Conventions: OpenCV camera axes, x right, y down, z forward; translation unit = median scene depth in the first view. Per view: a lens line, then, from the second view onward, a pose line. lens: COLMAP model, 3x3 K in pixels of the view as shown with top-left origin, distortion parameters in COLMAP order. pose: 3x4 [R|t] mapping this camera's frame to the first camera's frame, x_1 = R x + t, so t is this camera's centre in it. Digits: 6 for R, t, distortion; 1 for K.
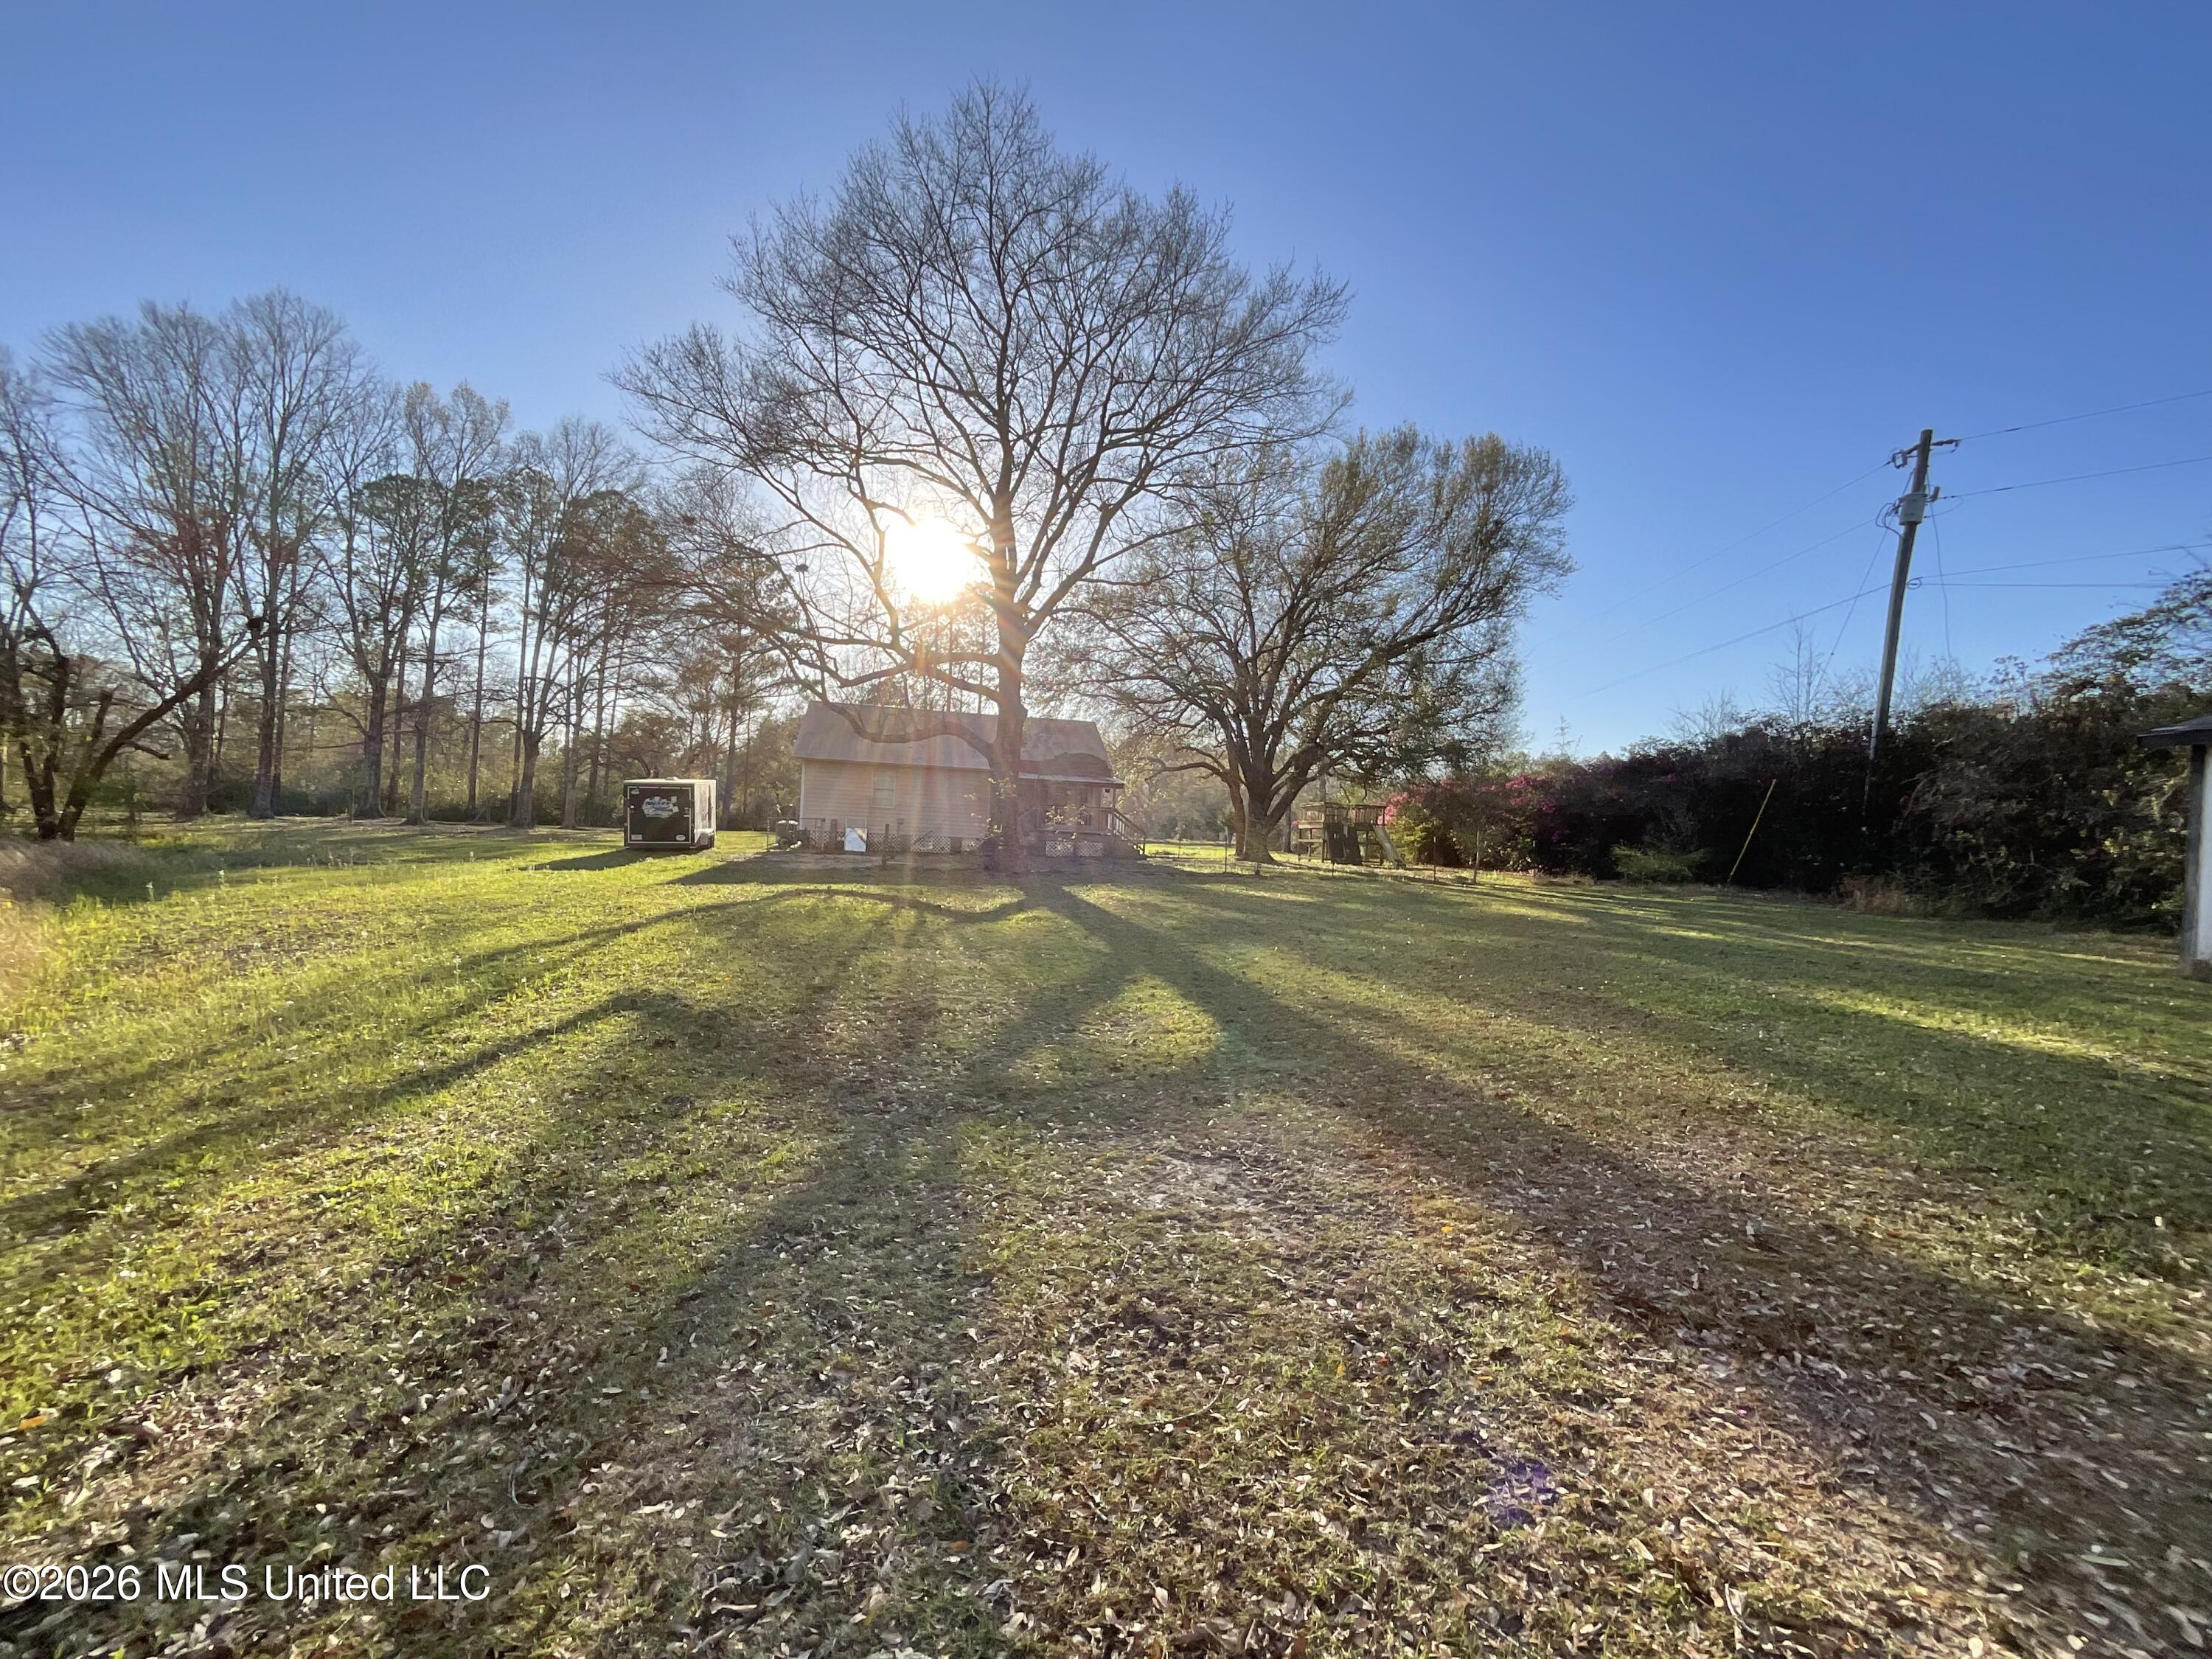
lens RADIAL K [[907.4, 0, 1108.6], [0, 907.4, 828.7], [0, 0, 1]] dist [0.014879, 0.000179]
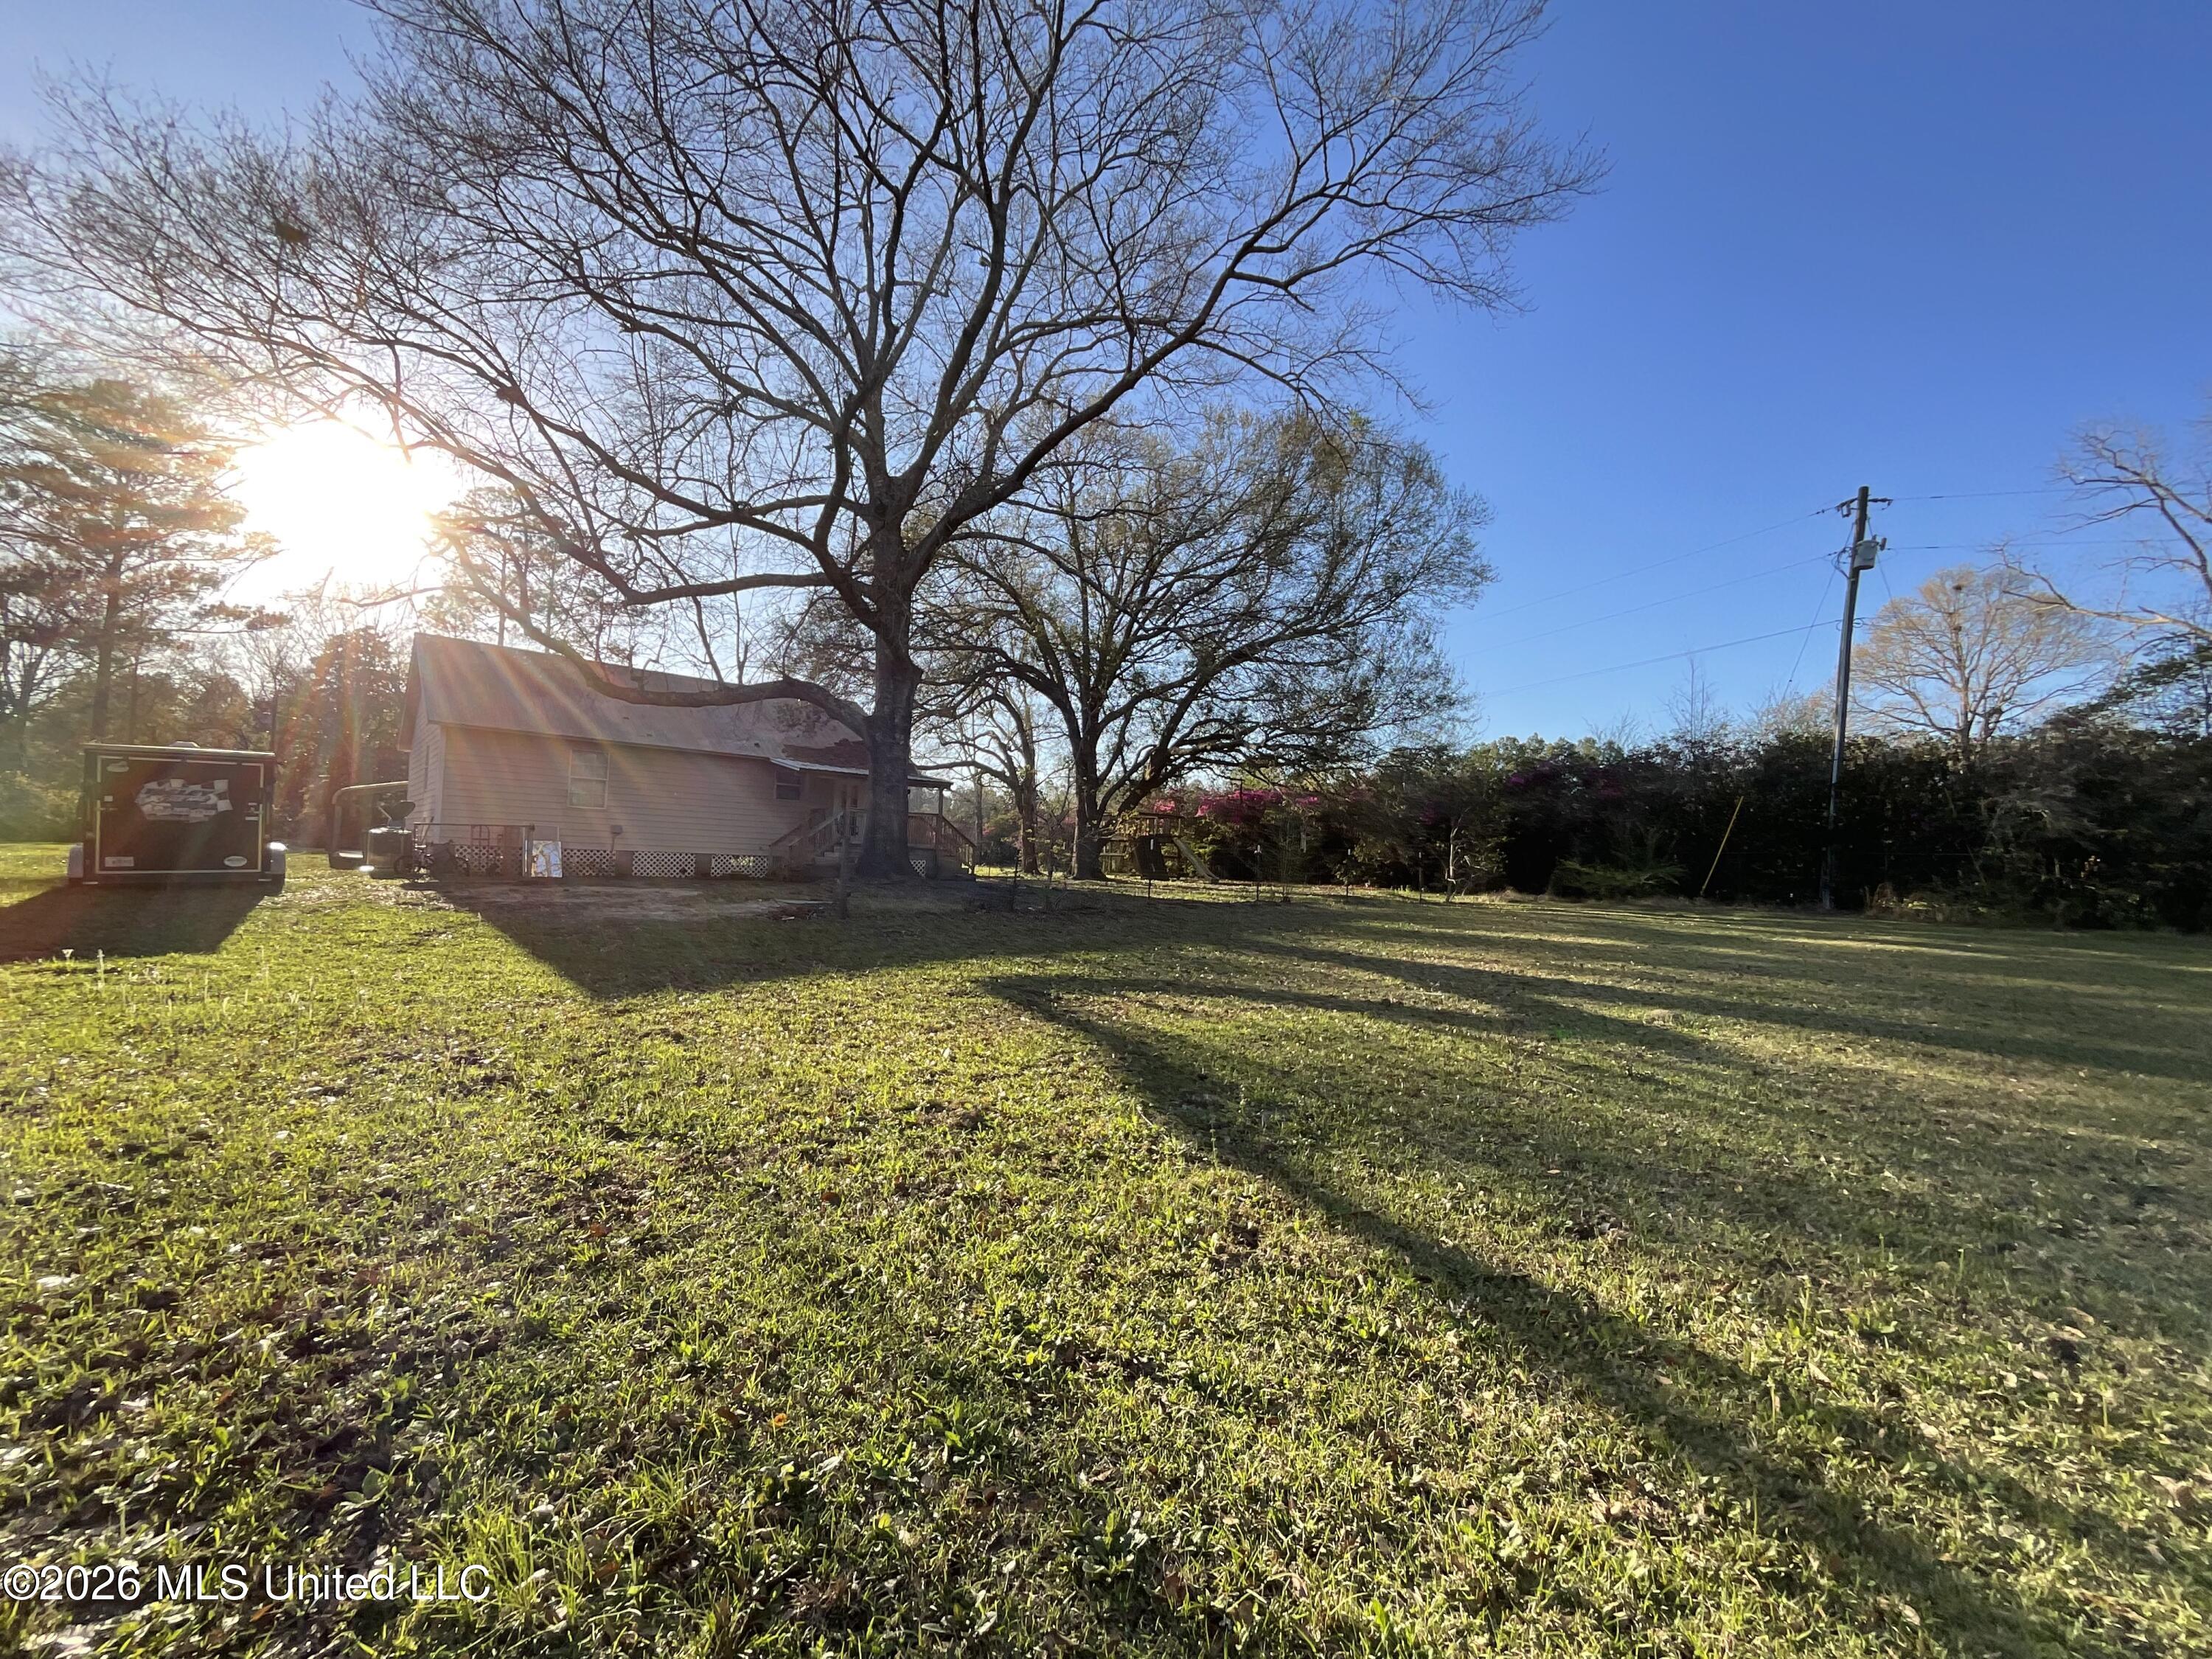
lens RADIAL K [[907.4, 0, 1104.4], [0, 907.4, 832.4], [0, 0, 1]] dist [0.014879, 0.000179]
pose [[0.874404, 0.005239, 0.485169, -0.417116], [-0.002636, 0.999978, -0.006047, -0.005949], [-0.485191, 0.004008, 0.874399, 0.444230]]
